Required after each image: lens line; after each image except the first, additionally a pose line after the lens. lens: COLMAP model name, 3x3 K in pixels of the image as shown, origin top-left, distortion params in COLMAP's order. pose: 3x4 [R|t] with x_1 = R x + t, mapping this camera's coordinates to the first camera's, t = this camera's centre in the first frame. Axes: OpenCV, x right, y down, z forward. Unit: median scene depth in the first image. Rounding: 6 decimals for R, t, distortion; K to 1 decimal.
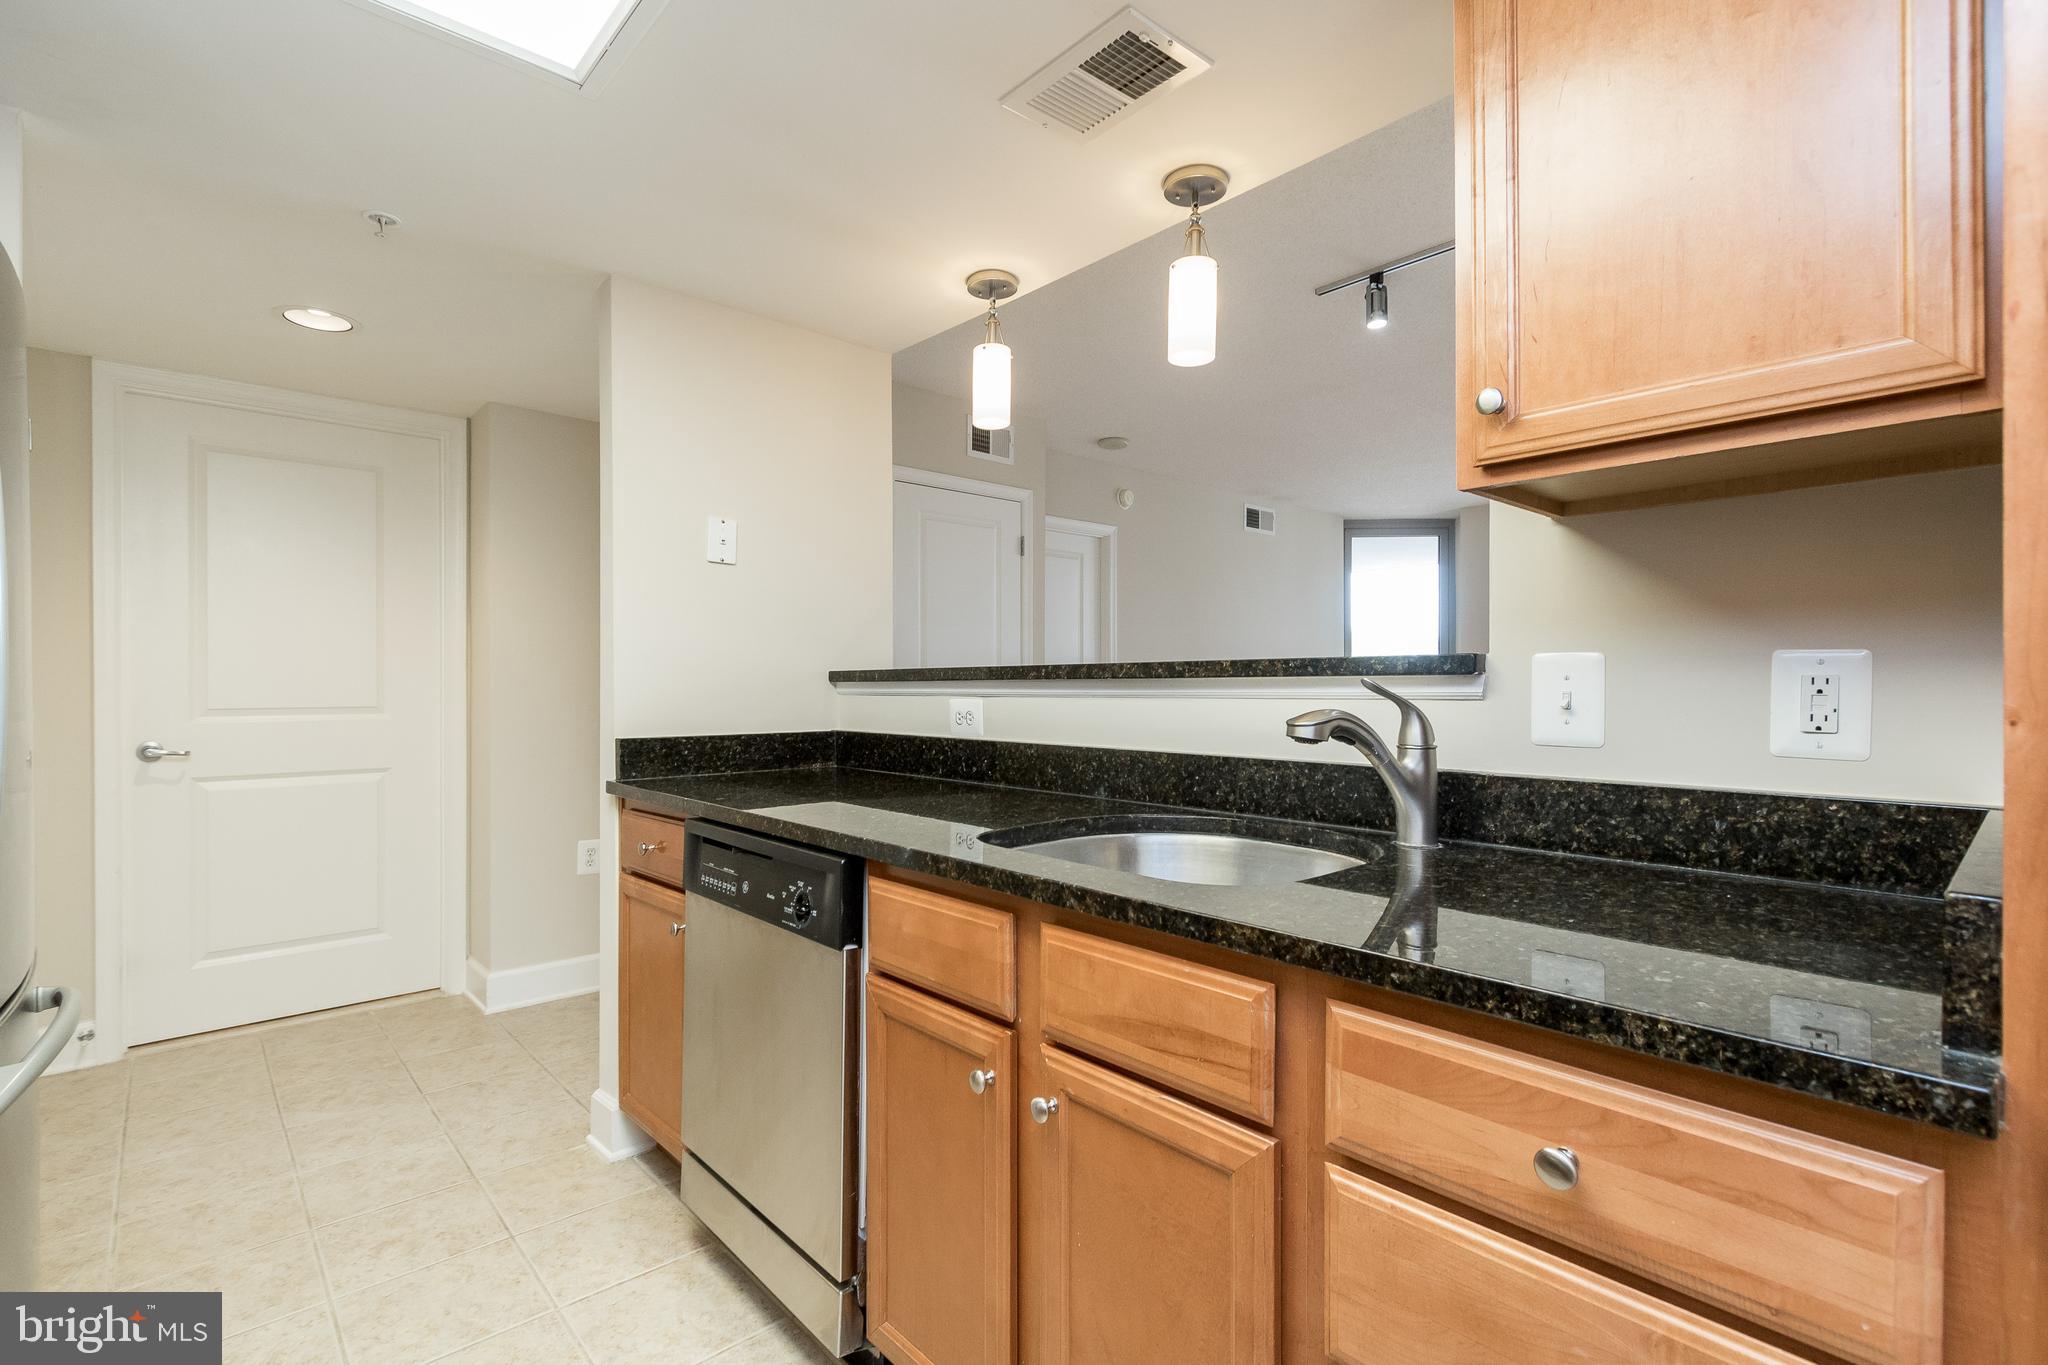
lens RADIAL K [[942.8, 0, 1014.8], [0, 942.8, 689.5], [0, 0, 1]] dist [-0.000287, 0.001761]
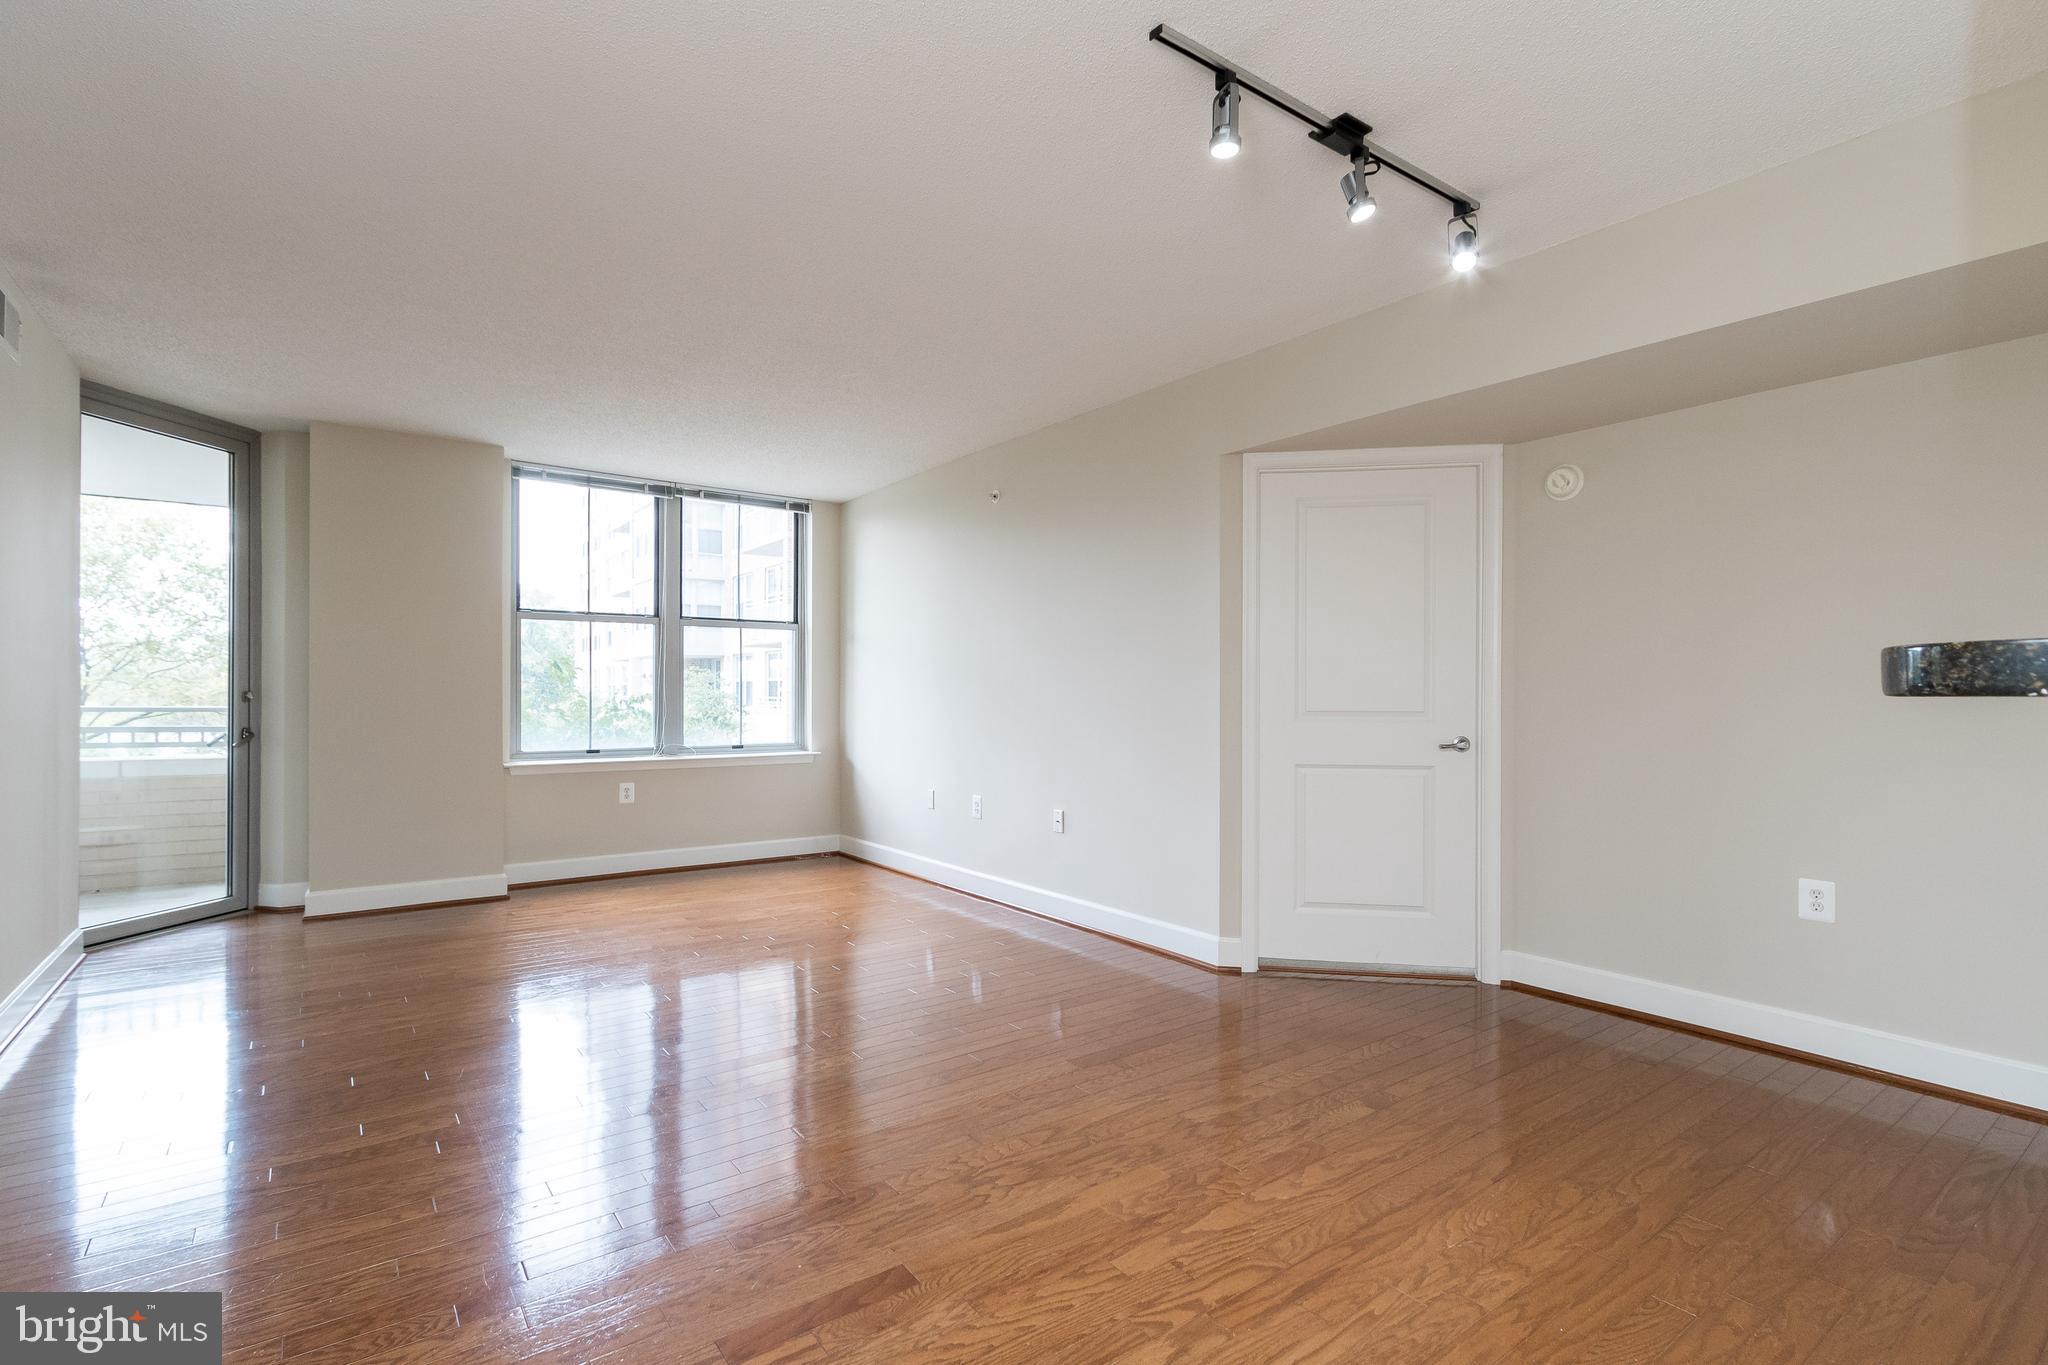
lens RADIAL K [[942.8, 0, 992.1], [0, 942.8, 703.0], [0, 0, 1]] dist [-0.000287, 0.001761]
pose [[0.122546, -0.002725, 0.992459, -0.354949], [-0.001534, 0.999995, 0.002935, -0.004339], [-0.992462, -0.001882, 0.122541, 1.388466]]
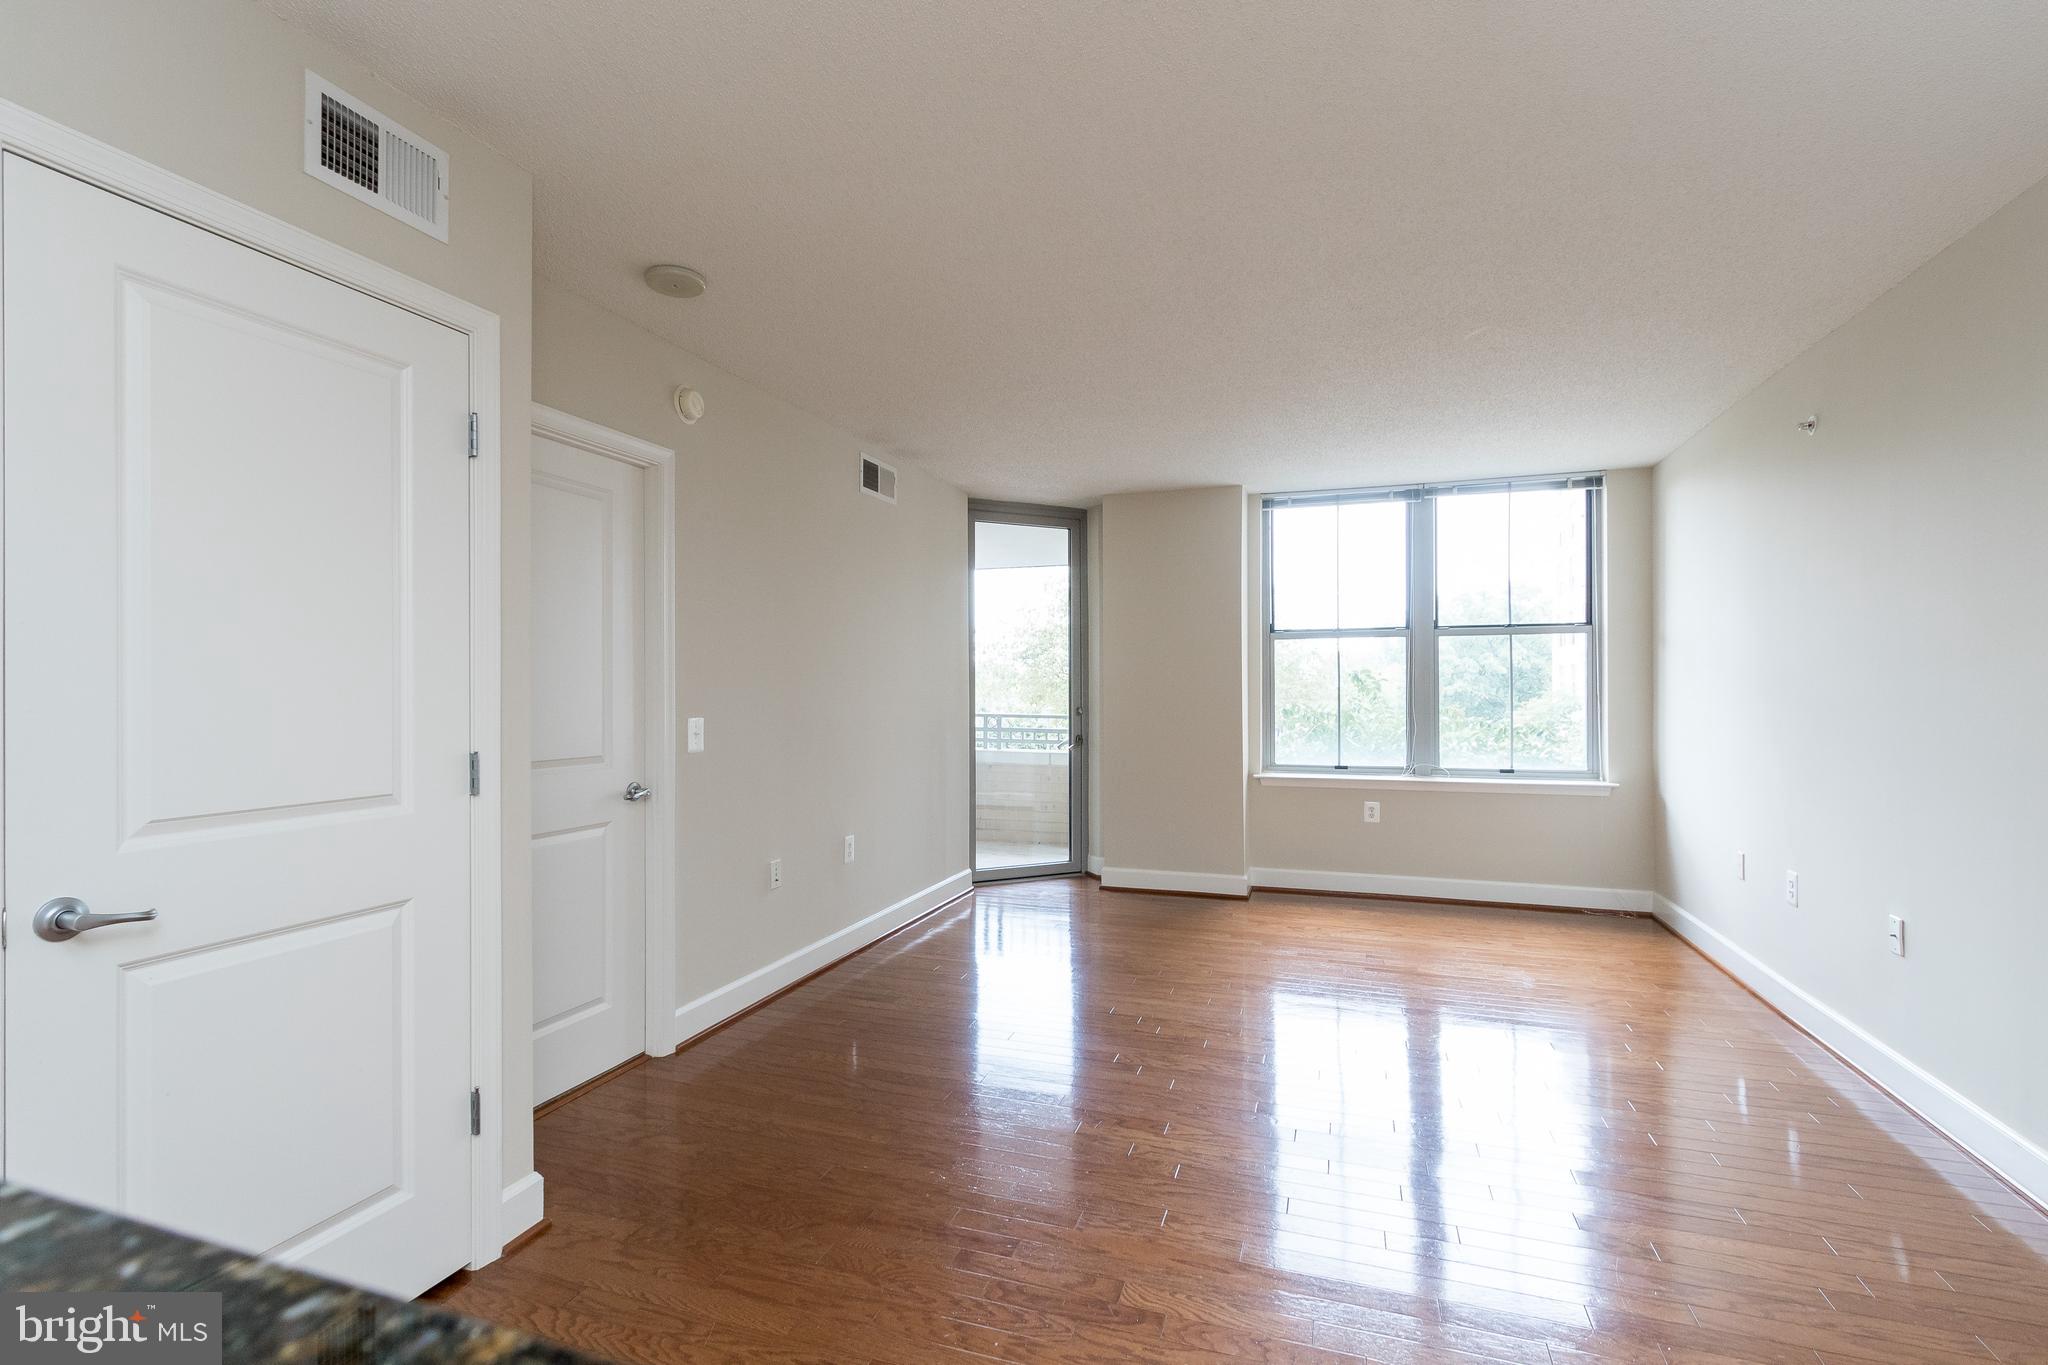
lens RADIAL K [[942.8, 0, 1018.5], [0, 942.8, 676.4], [0, 0, 1]] dist [-0.000287, 0.001761]
pose [[0.878731, 0.011917, 0.477169, 0.049628], [-0.003147, 0.999811, -0.019173, -0.056324], [-0.477308, 0.015346, 0.878602, 0.958252]]
